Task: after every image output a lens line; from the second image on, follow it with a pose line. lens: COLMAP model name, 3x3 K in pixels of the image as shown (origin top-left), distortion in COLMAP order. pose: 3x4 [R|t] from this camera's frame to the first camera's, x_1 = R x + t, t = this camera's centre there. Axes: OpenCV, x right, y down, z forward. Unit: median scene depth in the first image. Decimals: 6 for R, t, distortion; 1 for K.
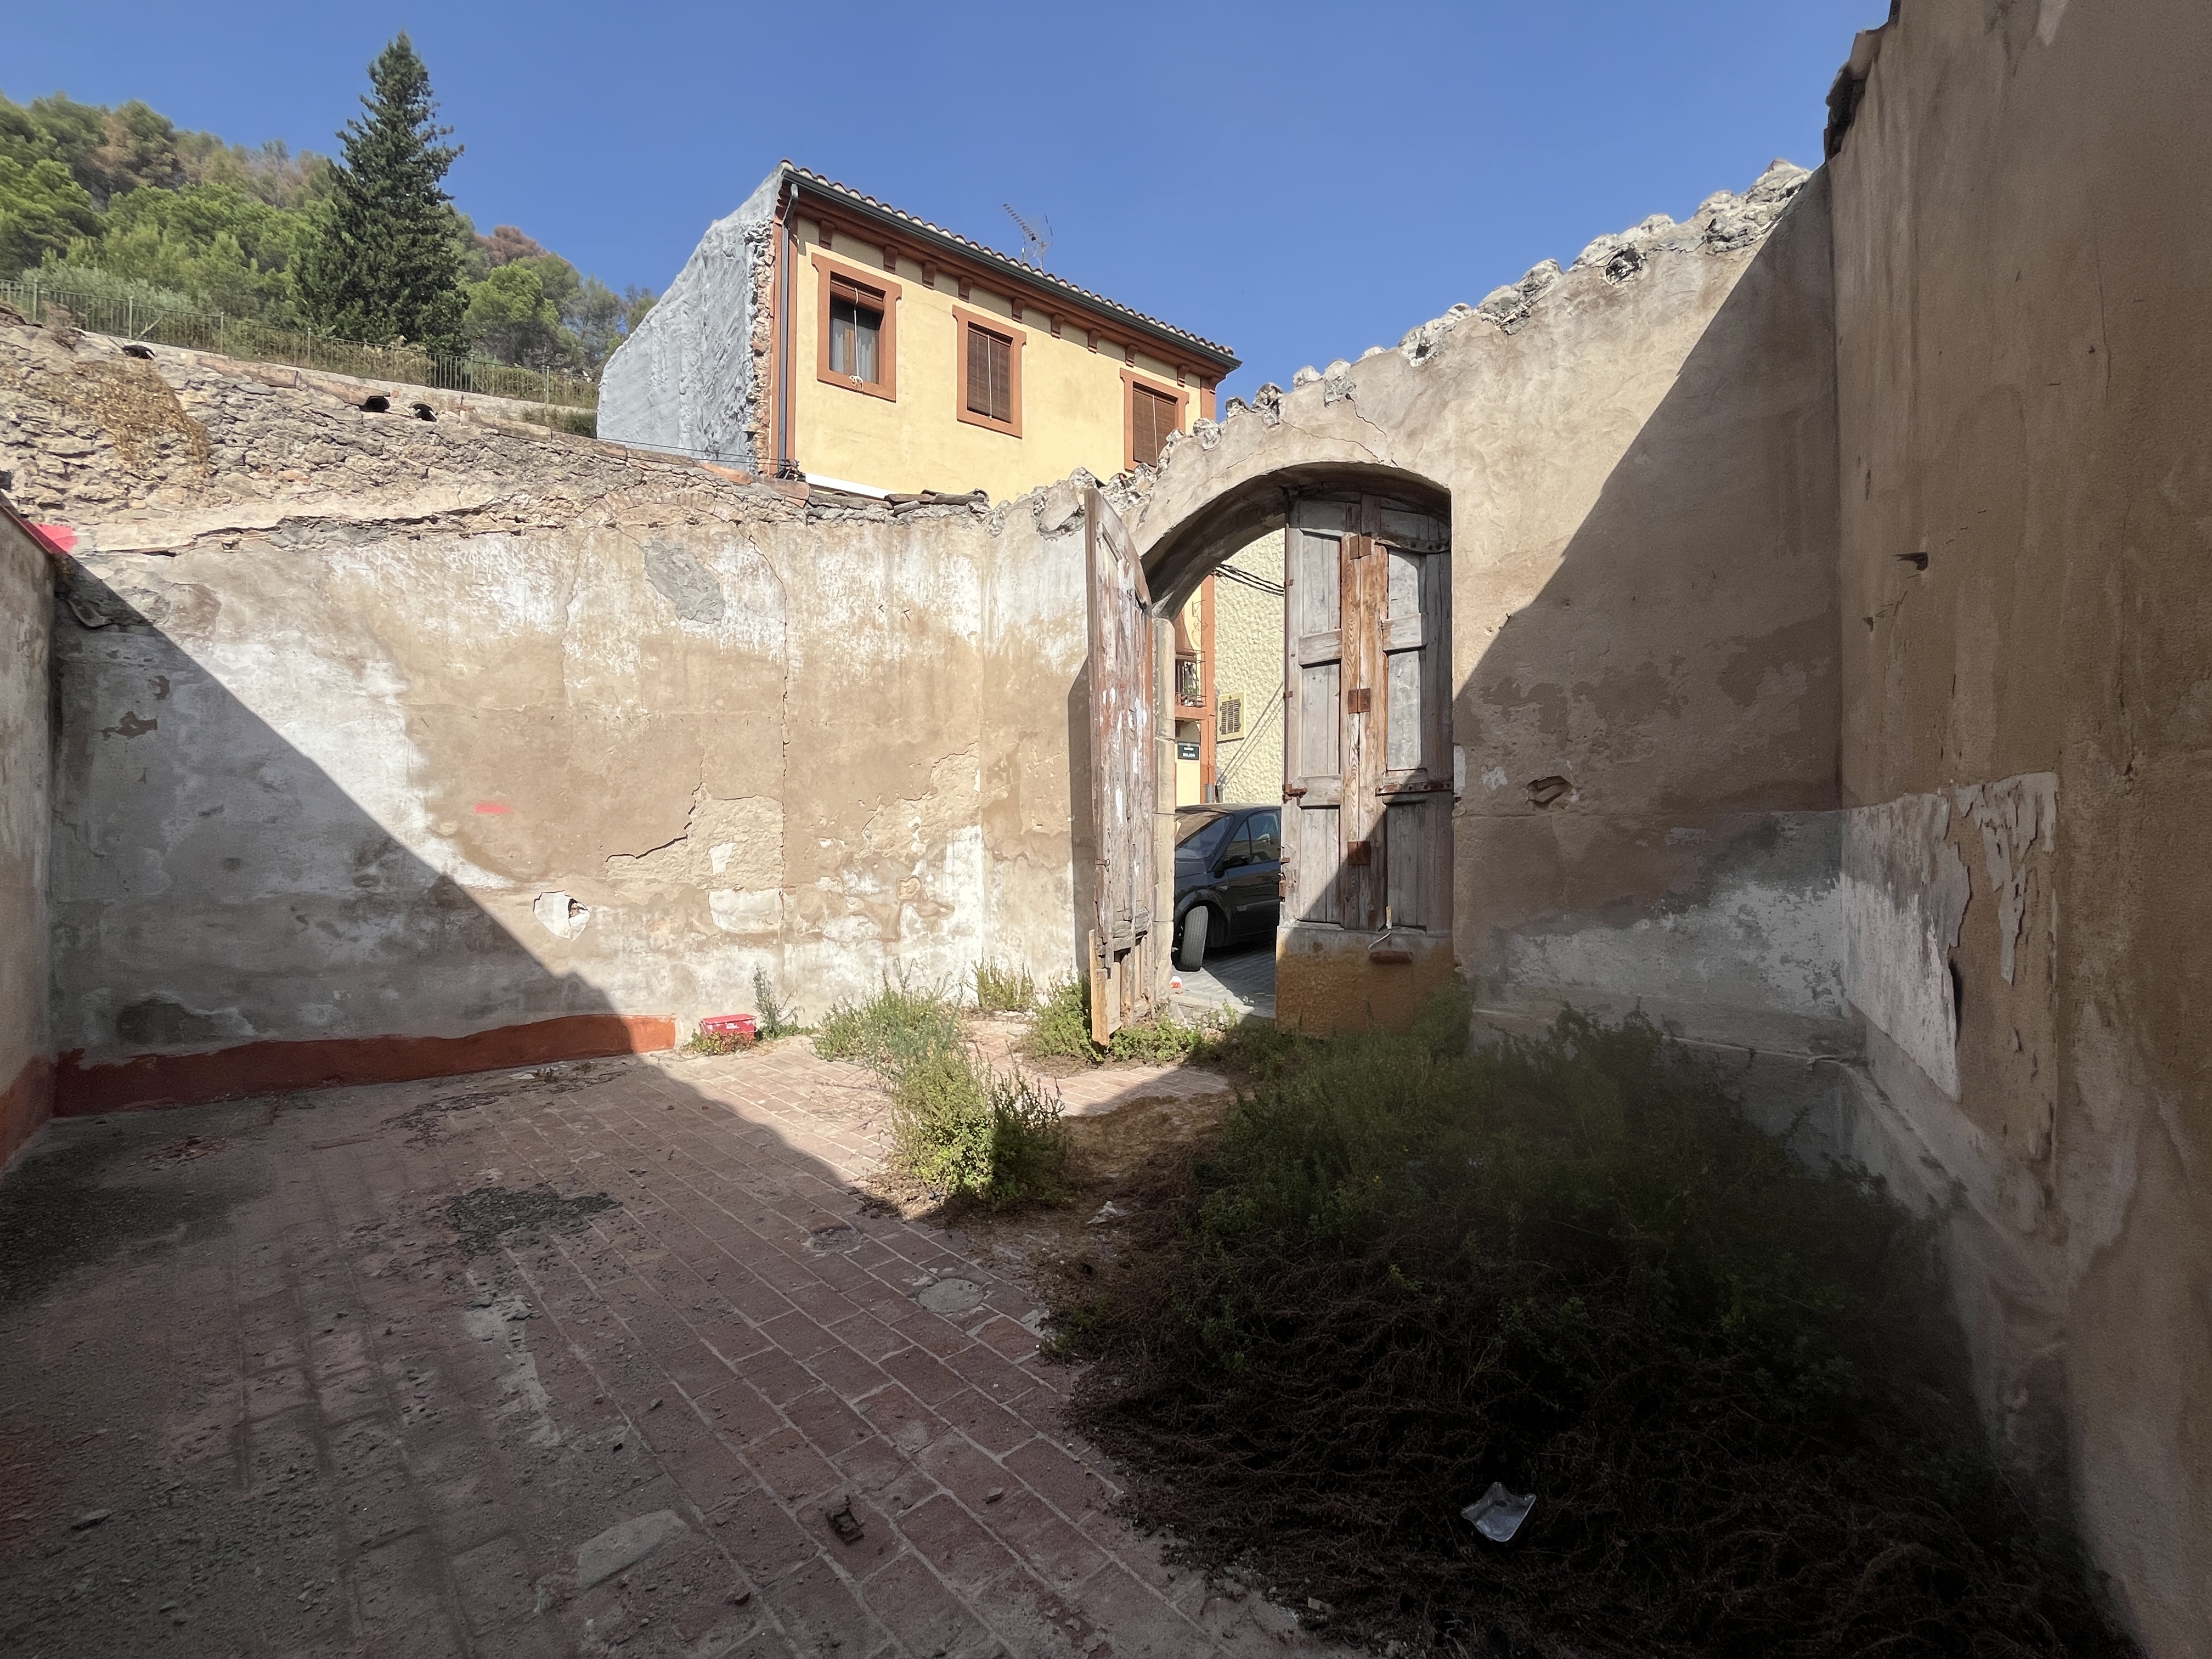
lens RADIAL K [[897.6, 0, 1102.6], [0, 897.6, 828.2], [0, 0, 1]] dist [-0.003652, 0.000264]
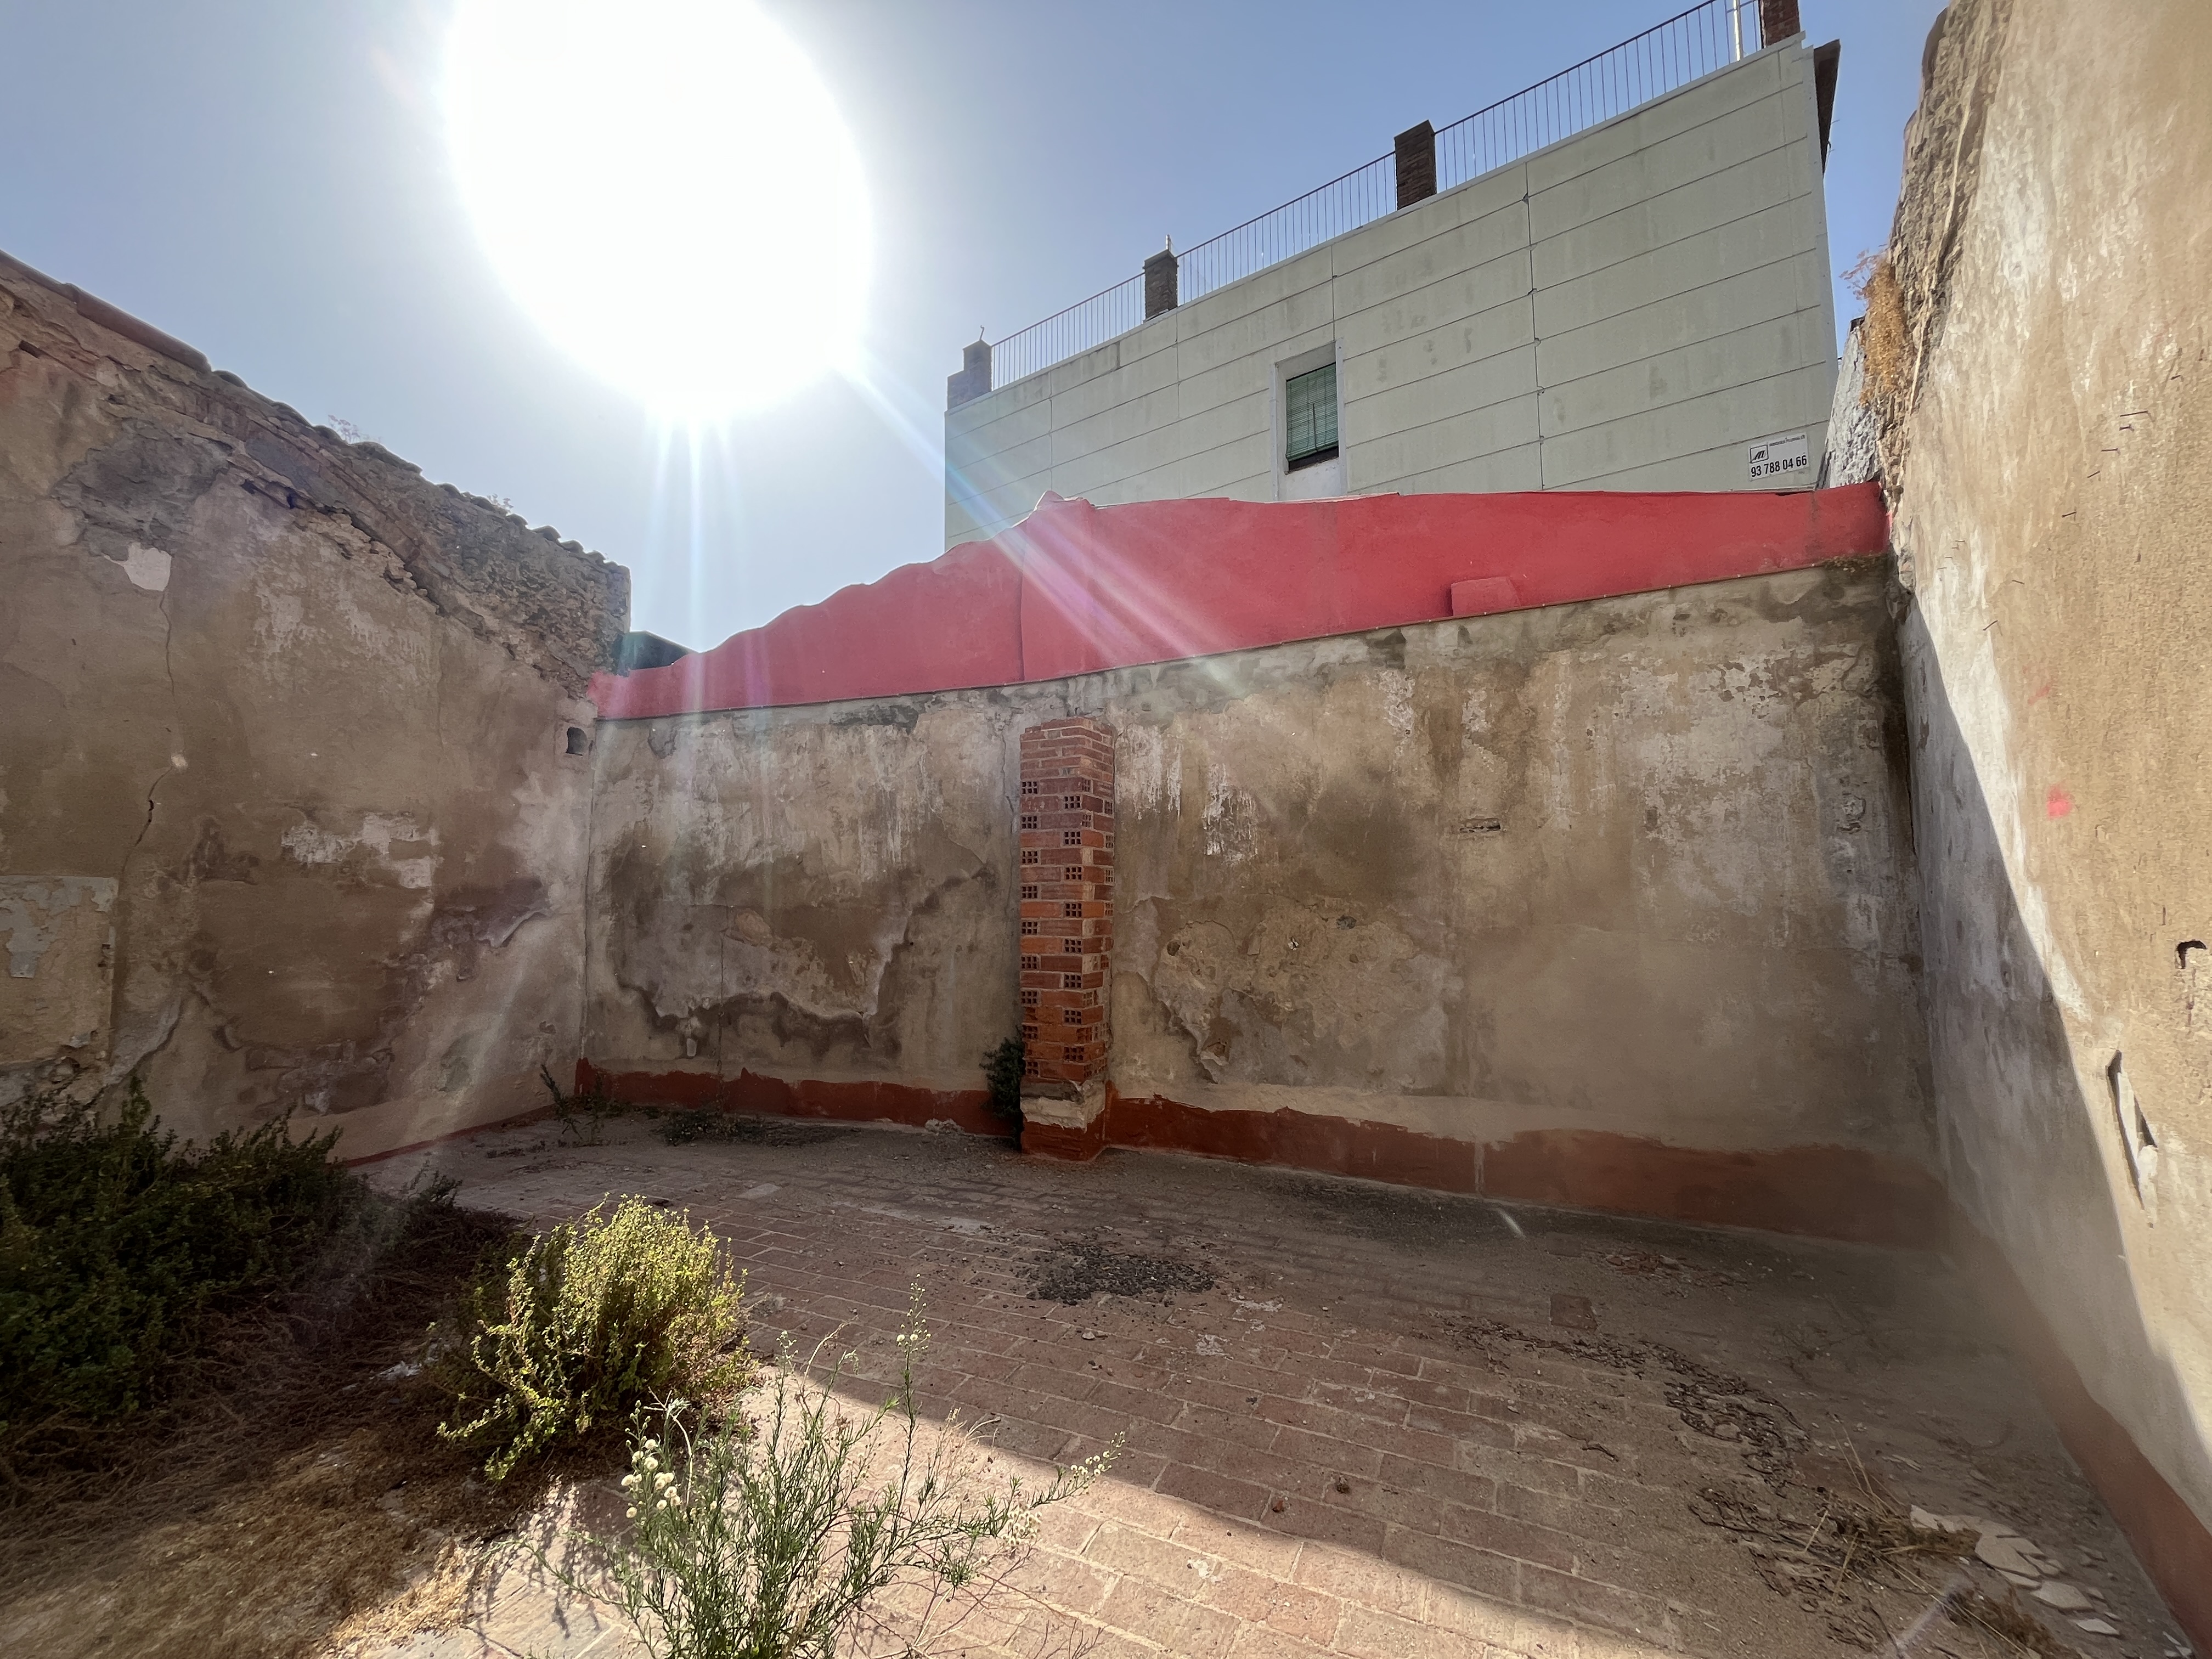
lens RADIAL K [[897.6, 0, 1102.9], [0, 897.6, 828.7], [0, 0, 1]] dist [-0.003652, 0.000264]
pose [[-0.936393, -0.021680, -0.350283, -0.186305], [0.012513, 0.995393, -0.095059, 0.020785], [0.350730, -0.093396, -0.931808, 1.301283]]
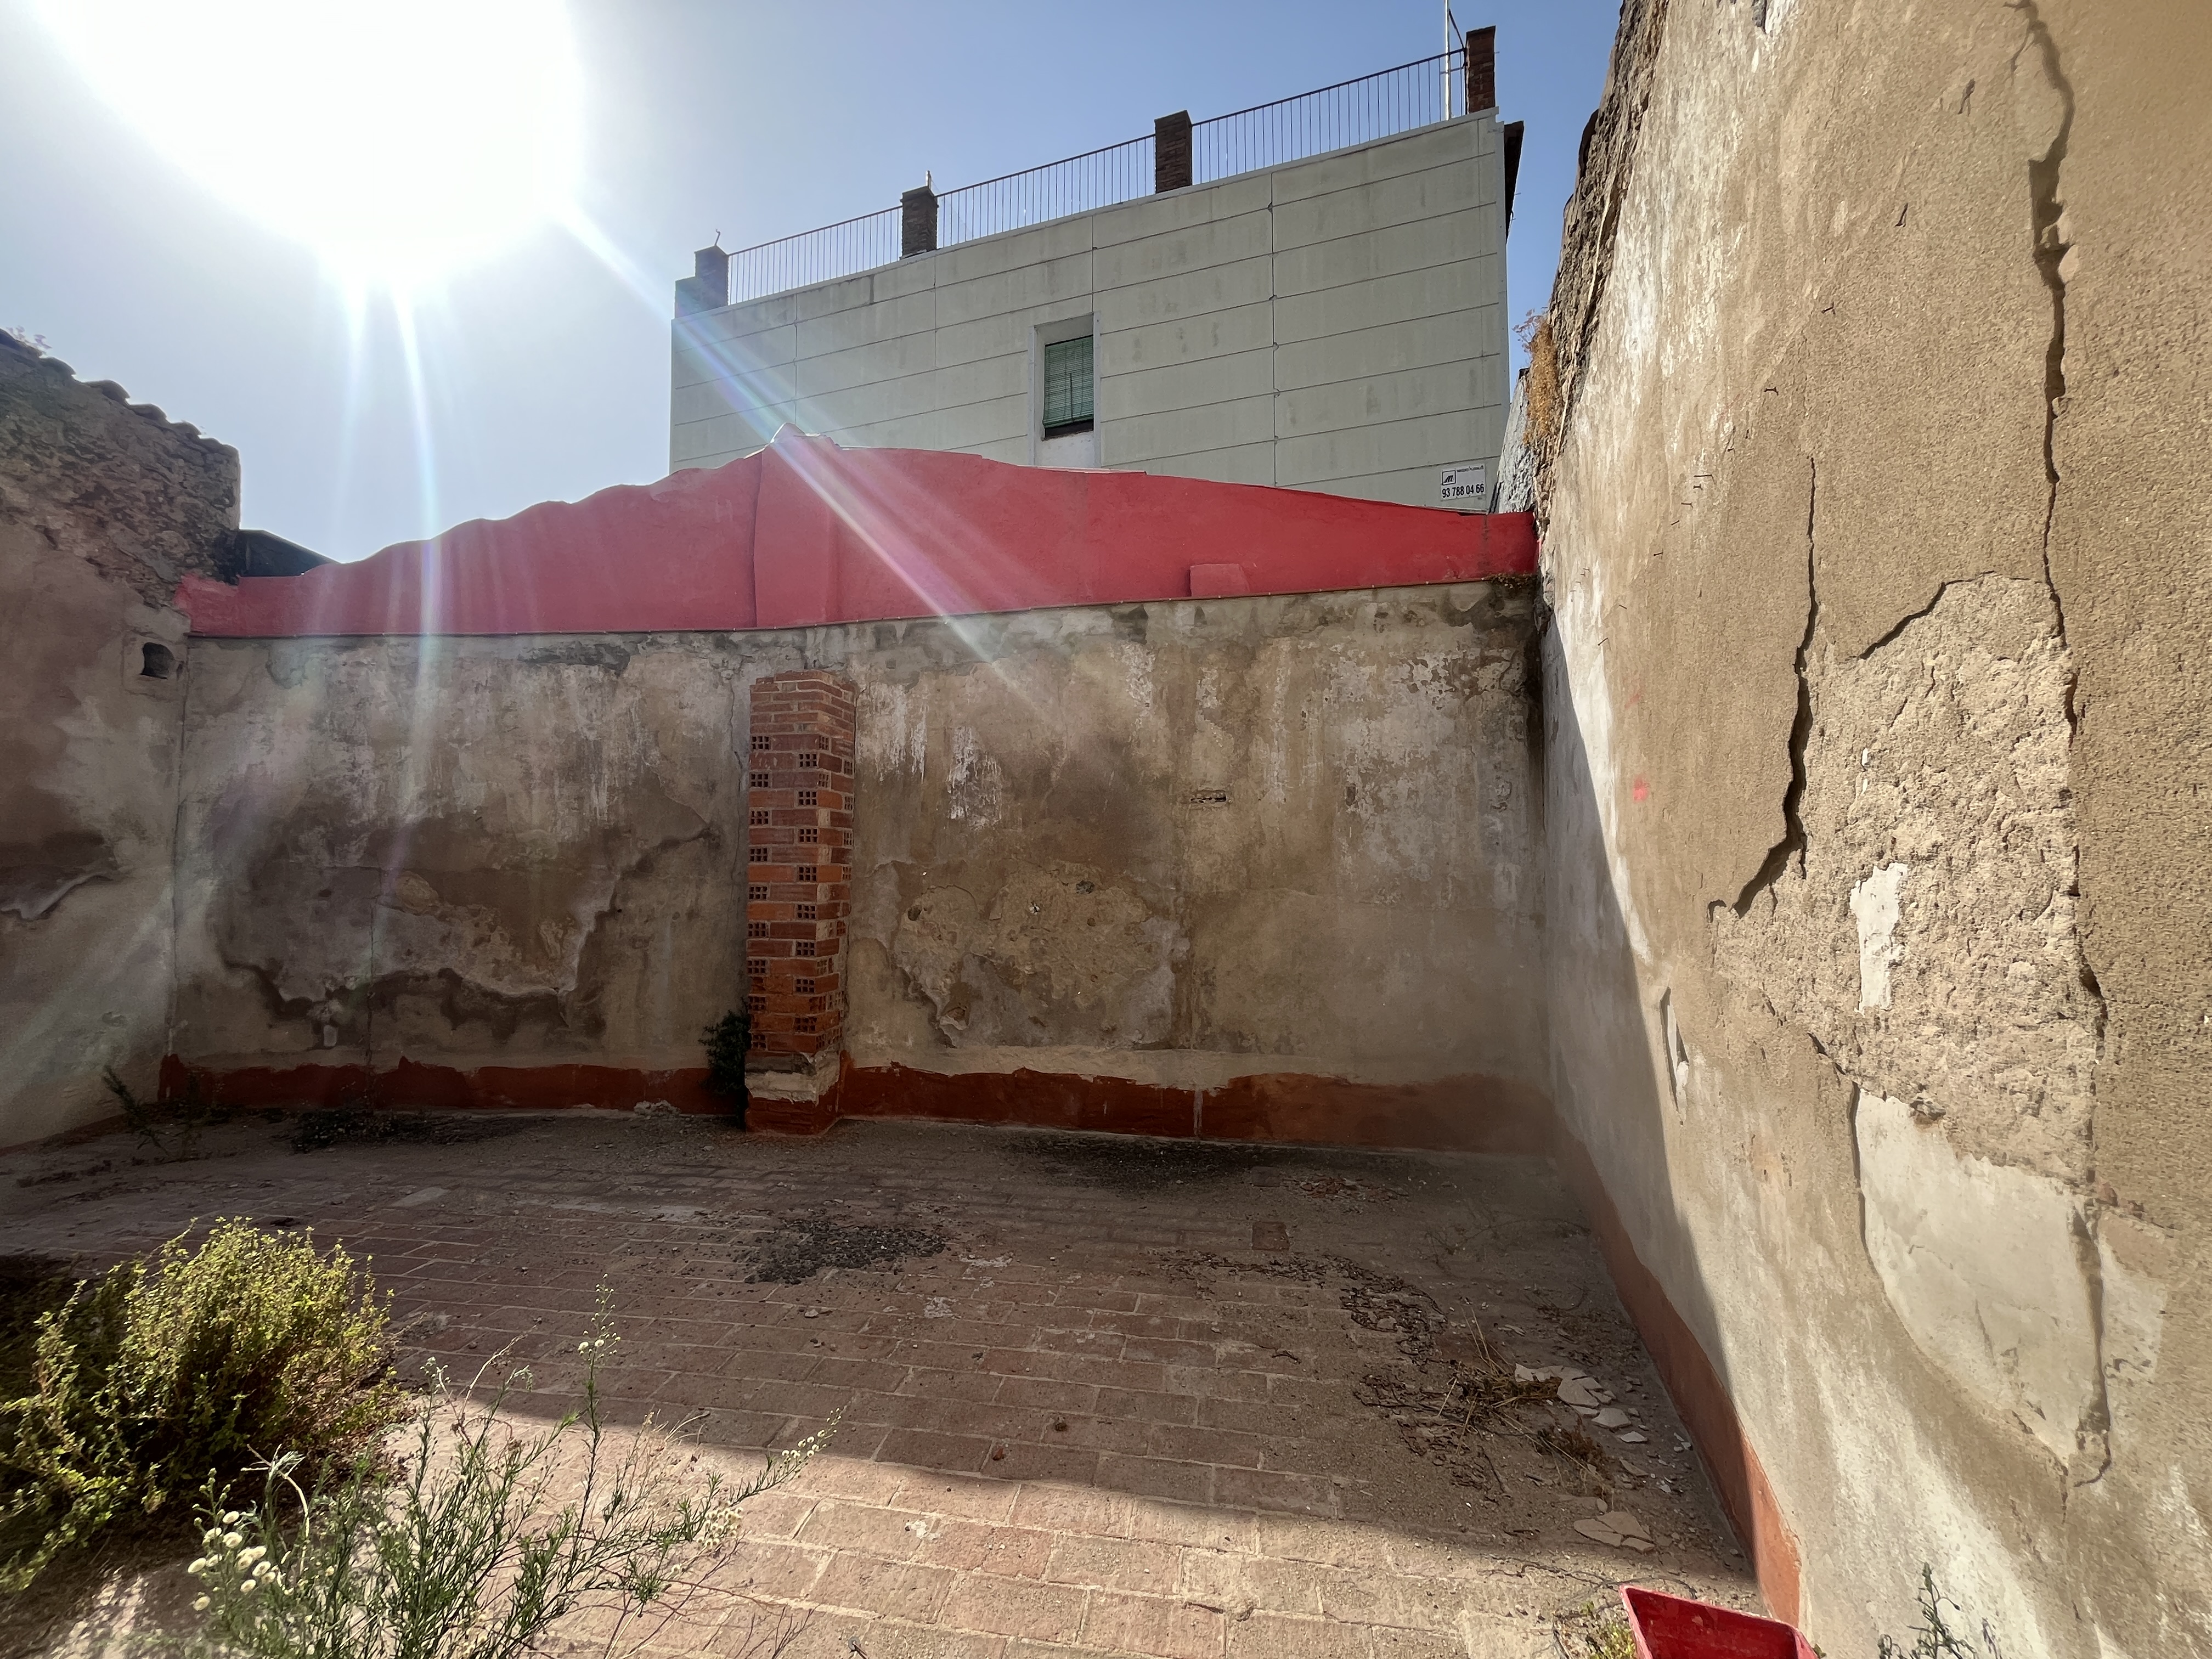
lens RADIAL K [[897.6, 0, 1102.6], [0, 897.6, 828.5], [0, 0, 1]] dist [-0.003652, 0.000264]
pose [[-0.805166, -0.022987, -0.592604, -0.195085], [0.010769, 0.998517, -0.053363, 0.021196], [0.592952, -0.049348, -0.803724, 1.300015]]
